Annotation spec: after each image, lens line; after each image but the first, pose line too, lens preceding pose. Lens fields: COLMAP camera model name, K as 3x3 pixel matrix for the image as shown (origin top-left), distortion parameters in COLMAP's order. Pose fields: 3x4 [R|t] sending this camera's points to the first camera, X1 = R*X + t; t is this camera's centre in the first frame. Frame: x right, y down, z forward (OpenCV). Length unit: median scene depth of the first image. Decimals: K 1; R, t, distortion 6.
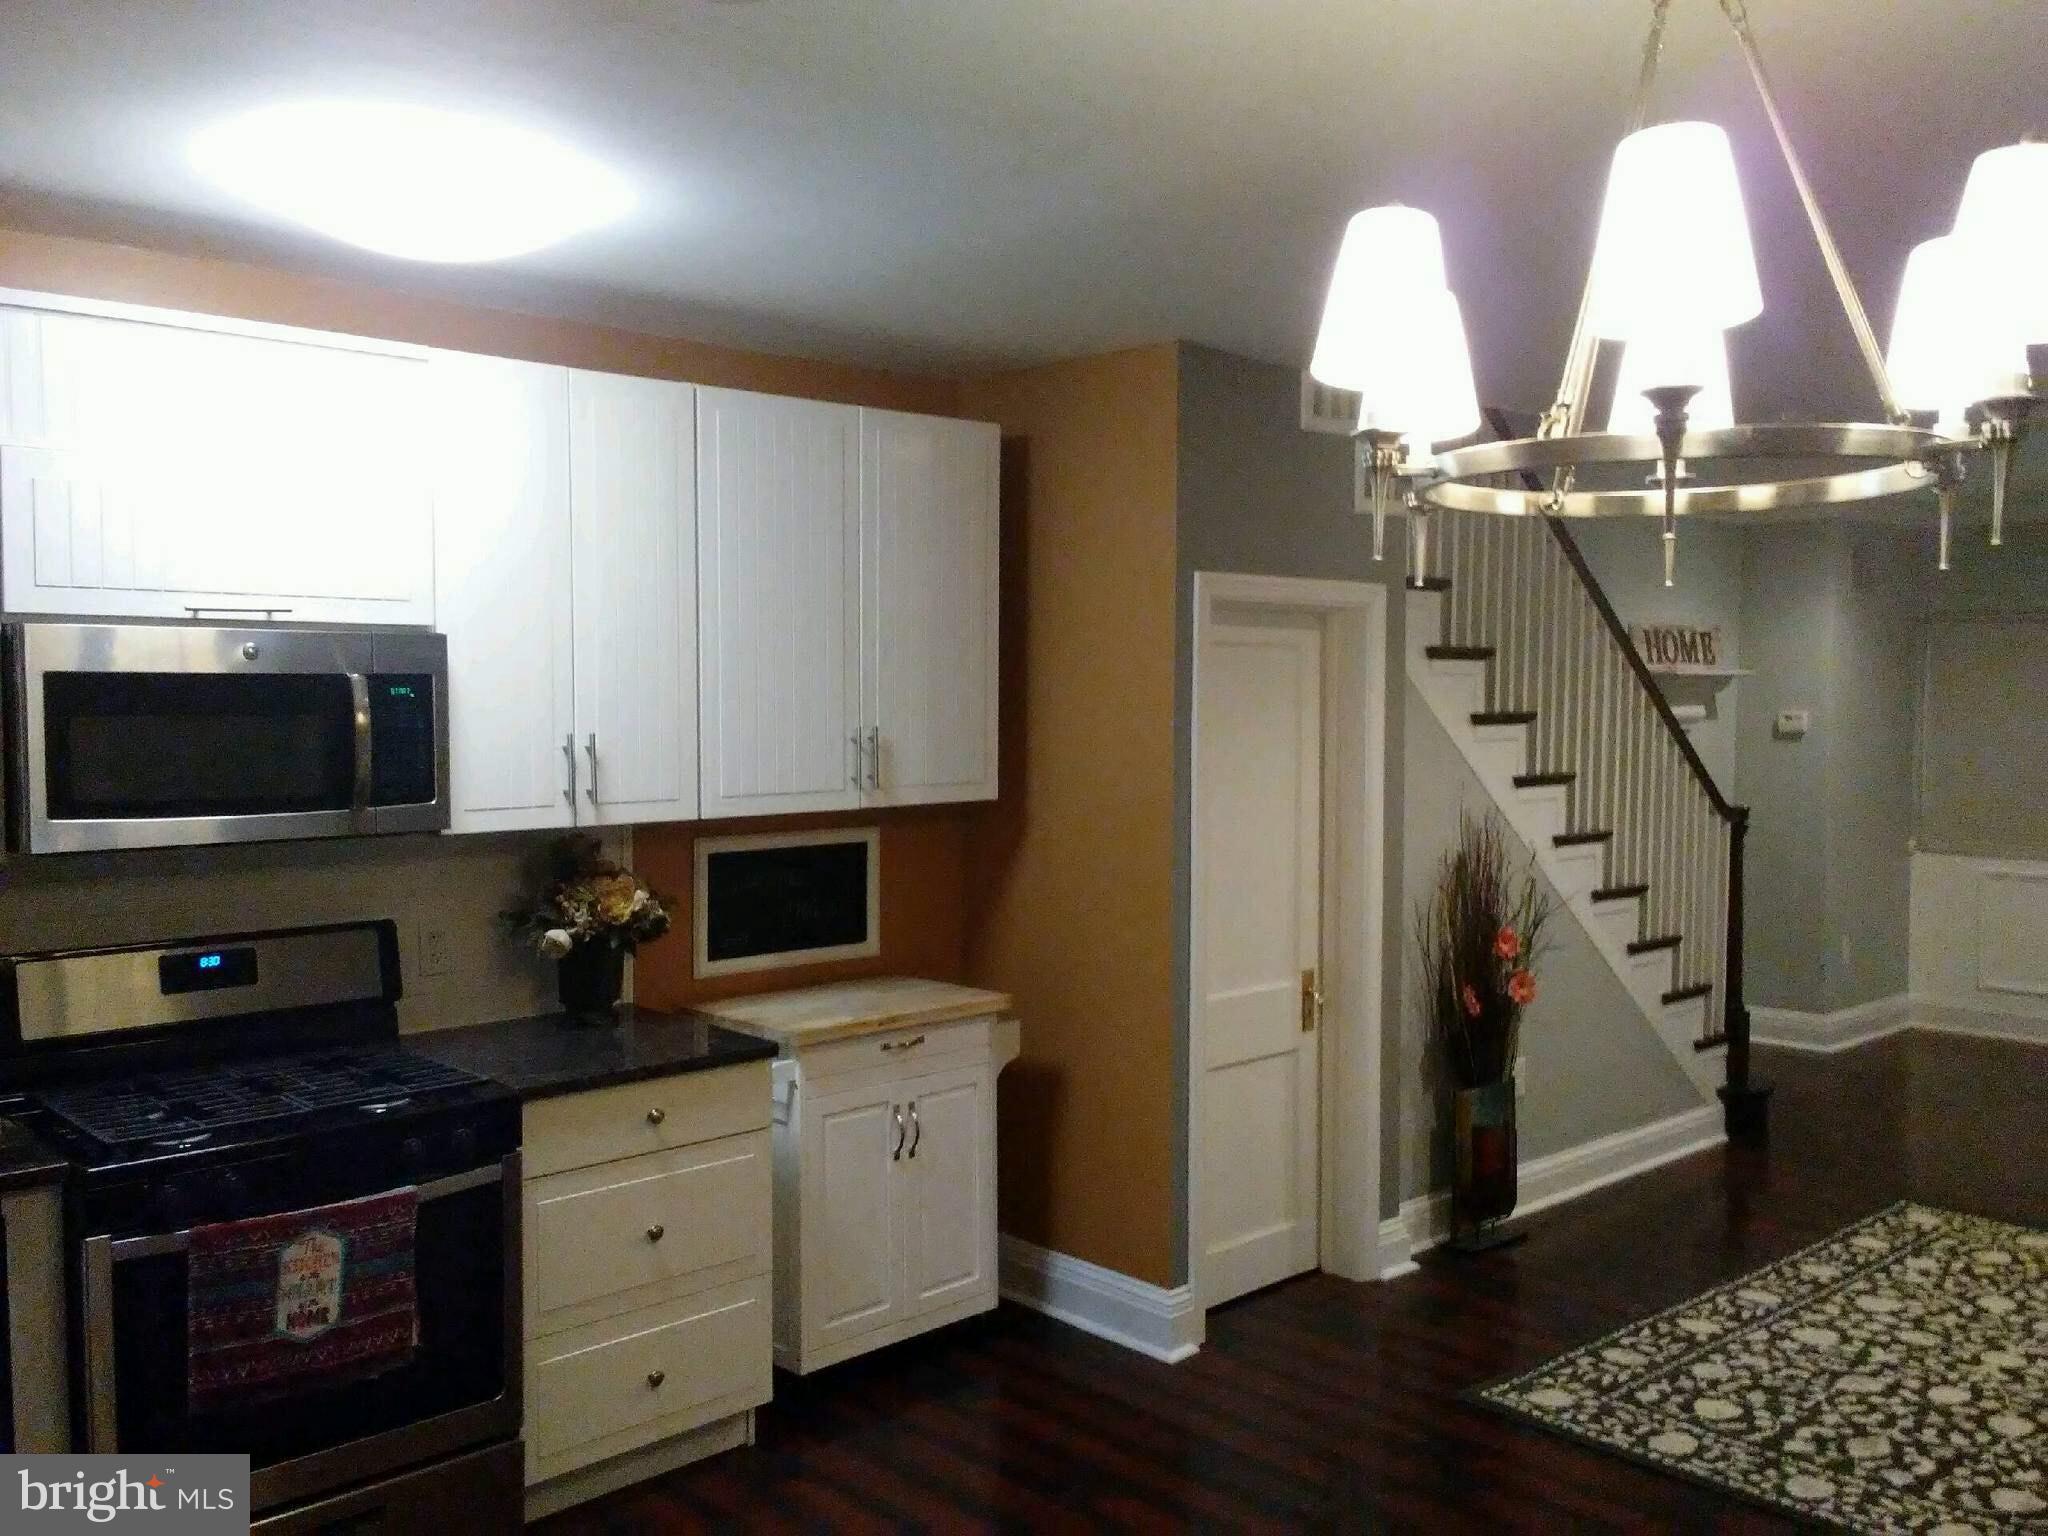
lens RADIAL K [[1768.6, 0, 1059.1], [0, 1768.6, 785.0], [0, 0, 1]] dist [0.107084, -0.065535]
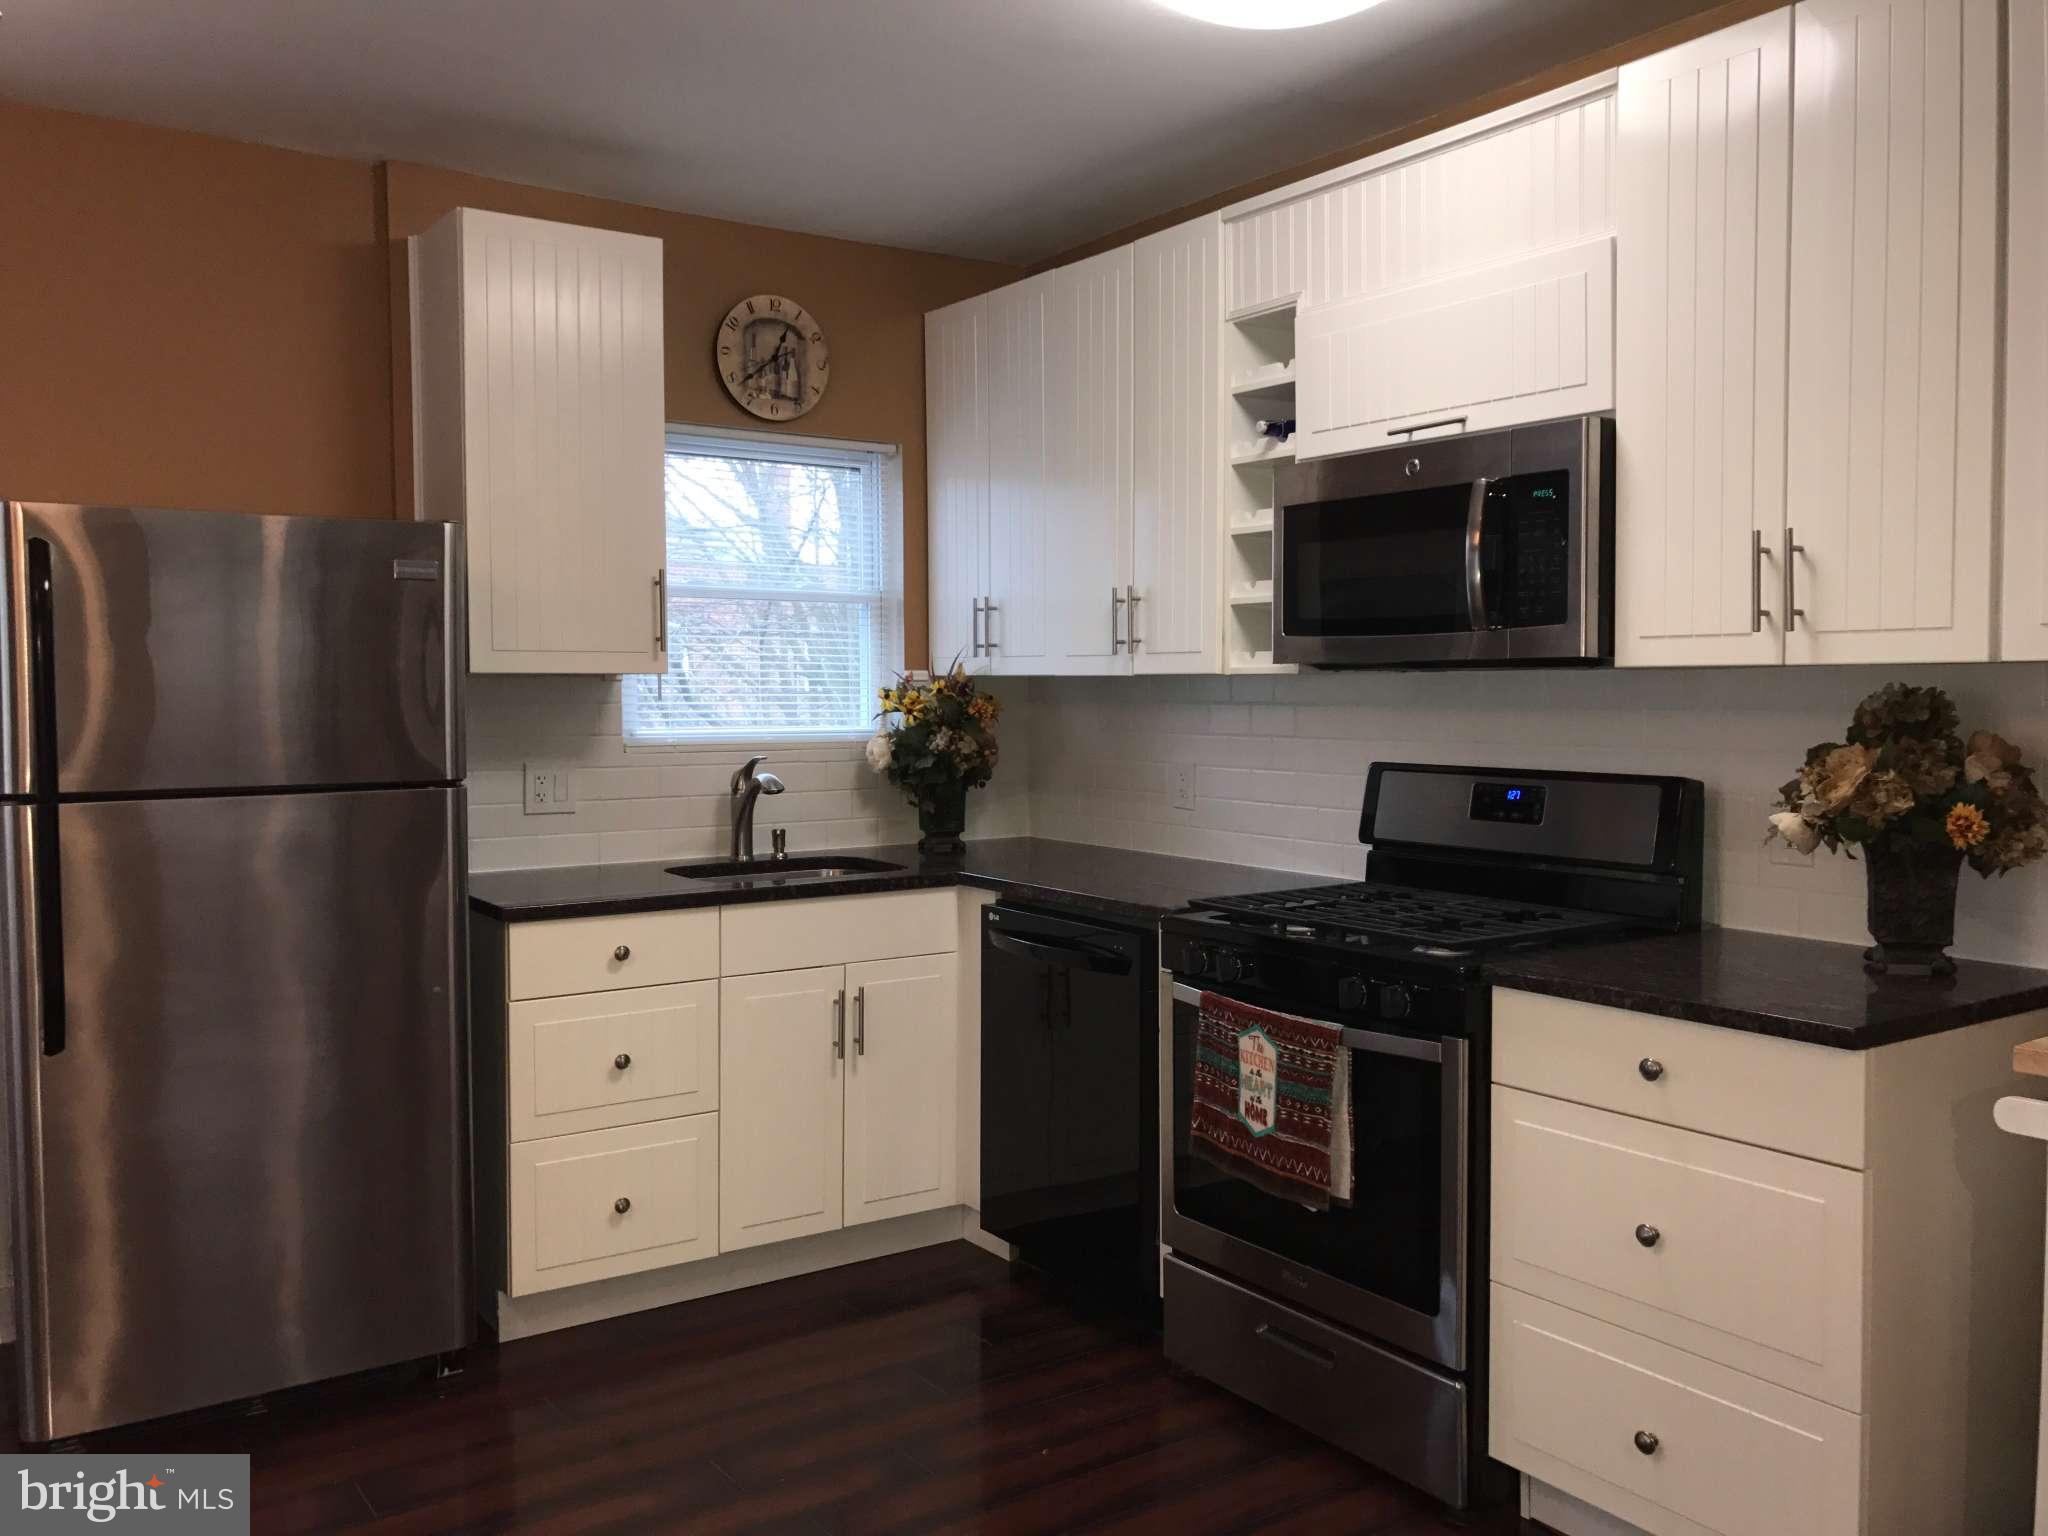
lens RADIAL K [[1670.1, 0, 1029.5], [0, 1670.1, 768.1], [0, 0, 1]] dist [0.035938, -0.035328]
pose [[-0.146211, 0.048656, -0.988056, 0.334566], [-0.055002, 0.996845, 0.057228, 0.034105], [0.987723, 0.062713, -0.143073, 0.634223]]
